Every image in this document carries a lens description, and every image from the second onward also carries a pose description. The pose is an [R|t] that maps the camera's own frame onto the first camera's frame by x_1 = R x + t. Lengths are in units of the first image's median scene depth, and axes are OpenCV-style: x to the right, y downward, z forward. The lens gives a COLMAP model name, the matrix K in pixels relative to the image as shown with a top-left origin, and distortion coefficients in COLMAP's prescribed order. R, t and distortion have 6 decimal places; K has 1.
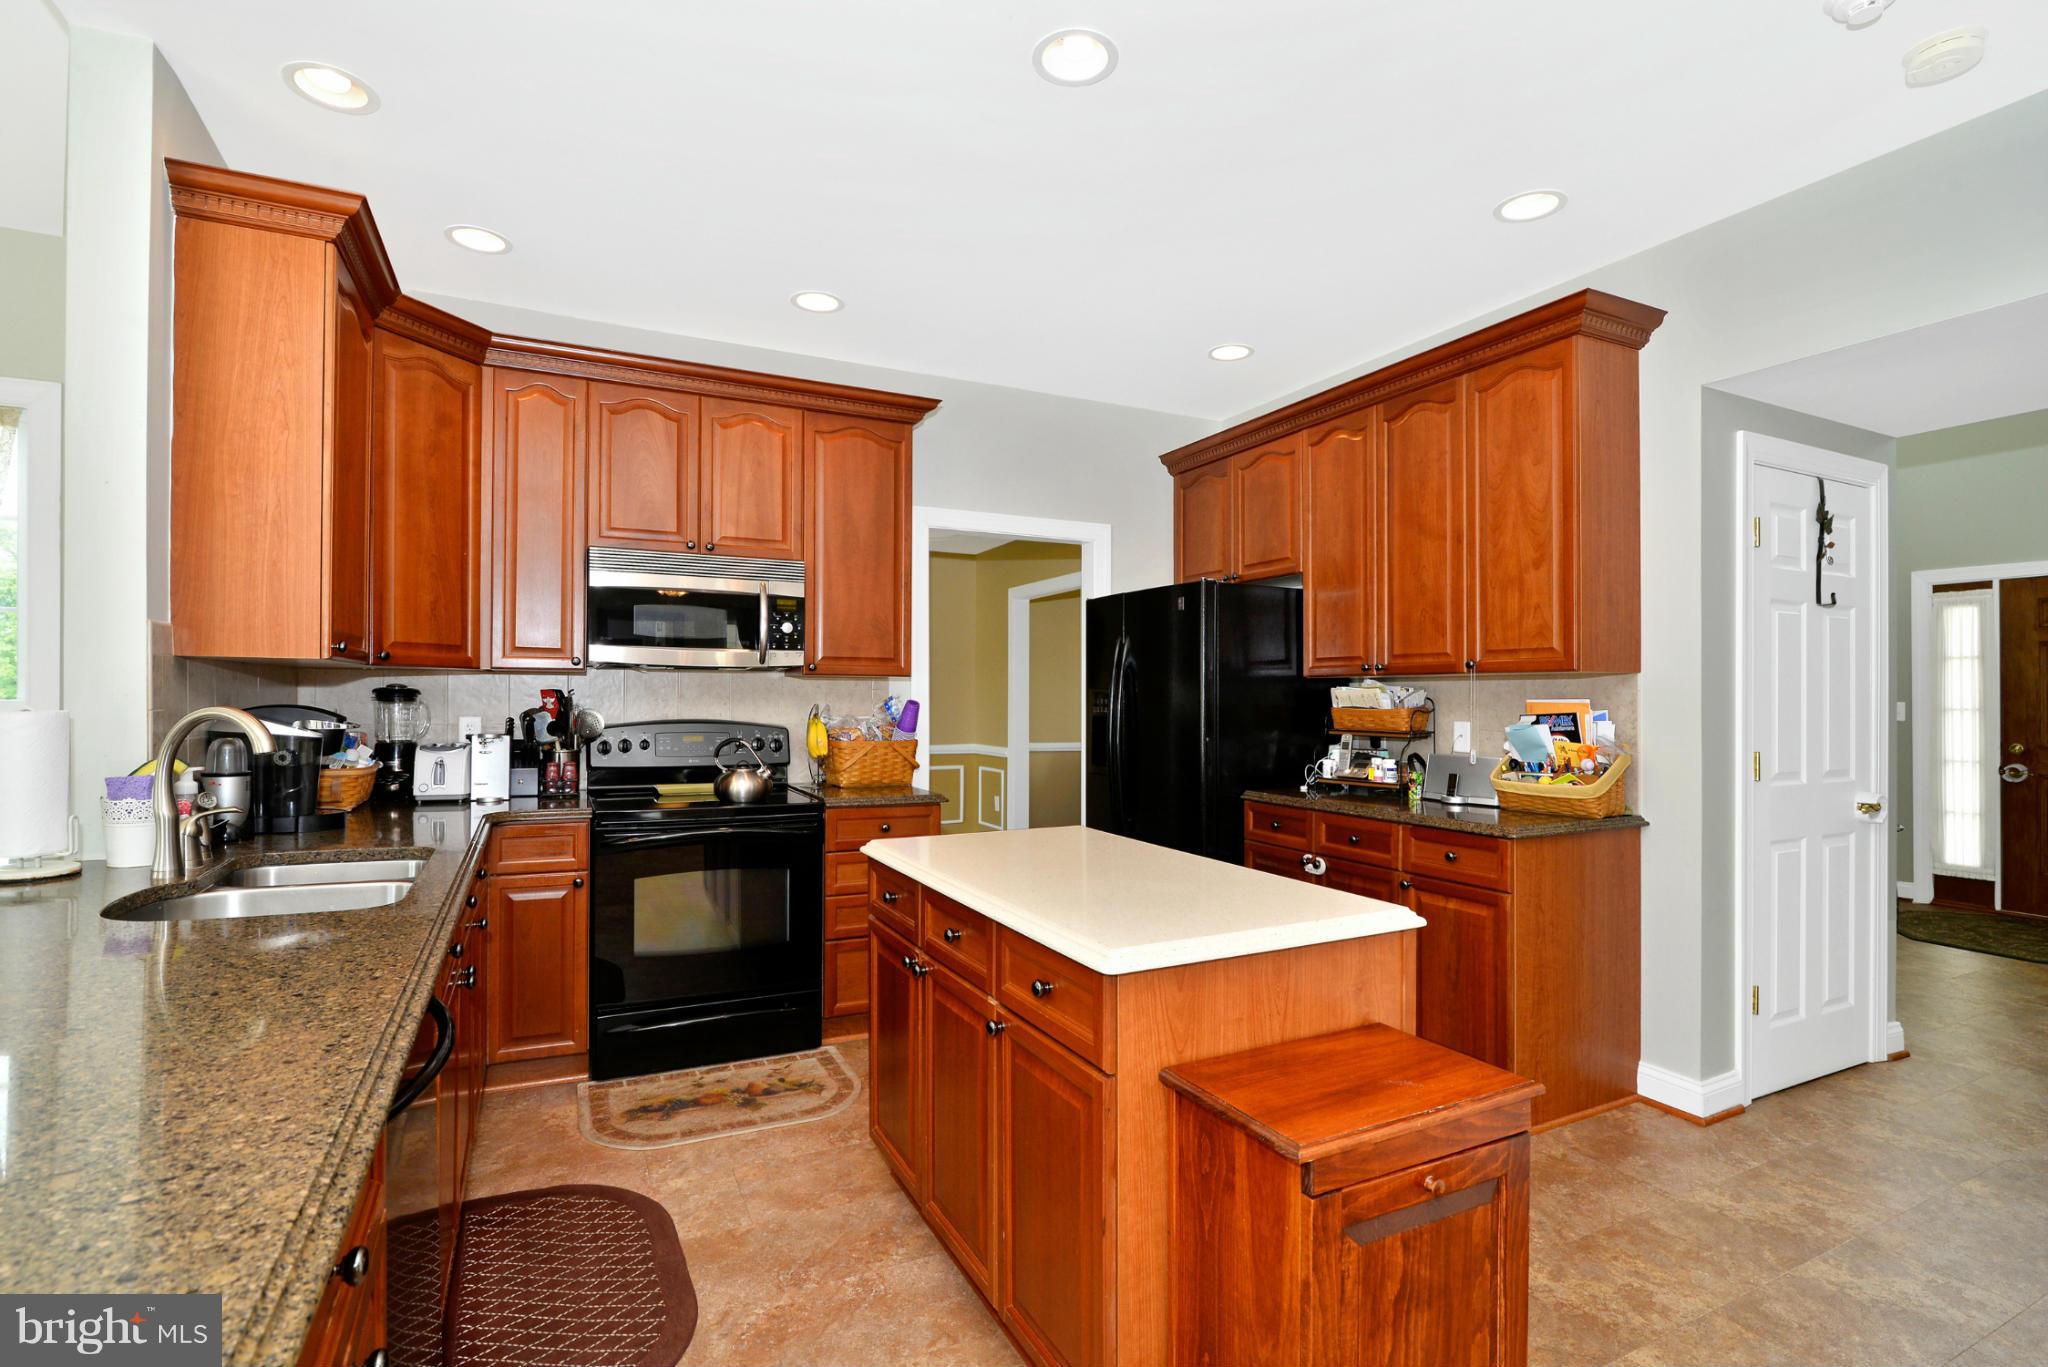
lens RADIAL K [[929.5, 0, 1031.2], [0, 929.5, 683.4], [0, 0, 1]] dist [-0.025543, -0.000260]
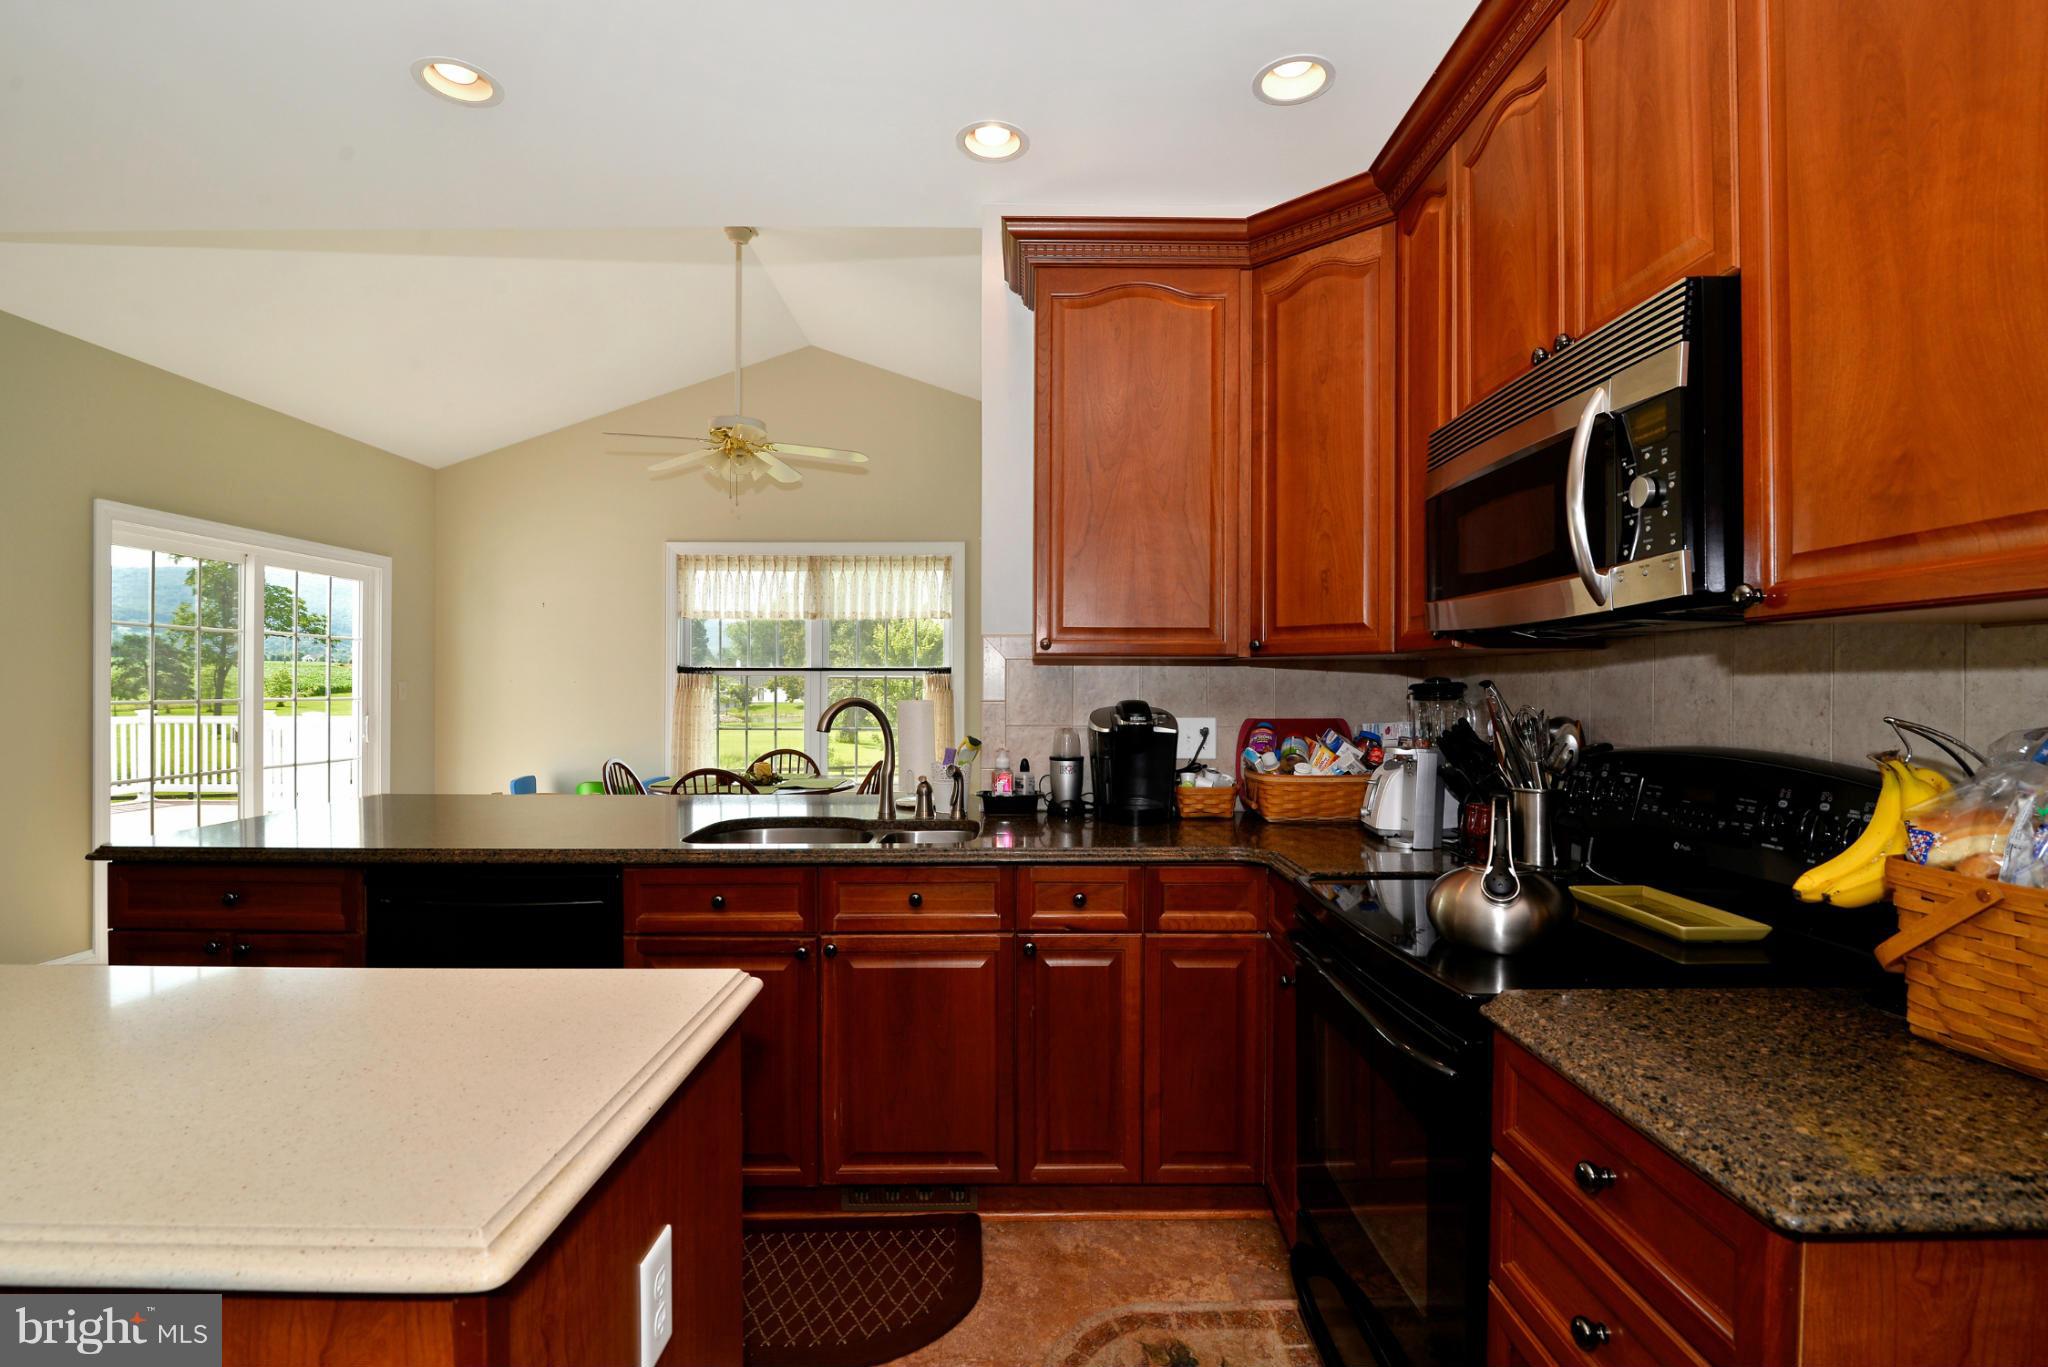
lens RADIAL K [[1002.5, 0, 1027.5], [0, 1002.5, 670.3], [0, 0, 1]] dist [-0.000770, -0.000059]
pose [[-0.424488, -0.001774, -0.905432, 0.244572], [0.002550, 0.999992, -0.003155, -0.003576], [0.905430, -0.003648, -0.424480, 1.225936]]
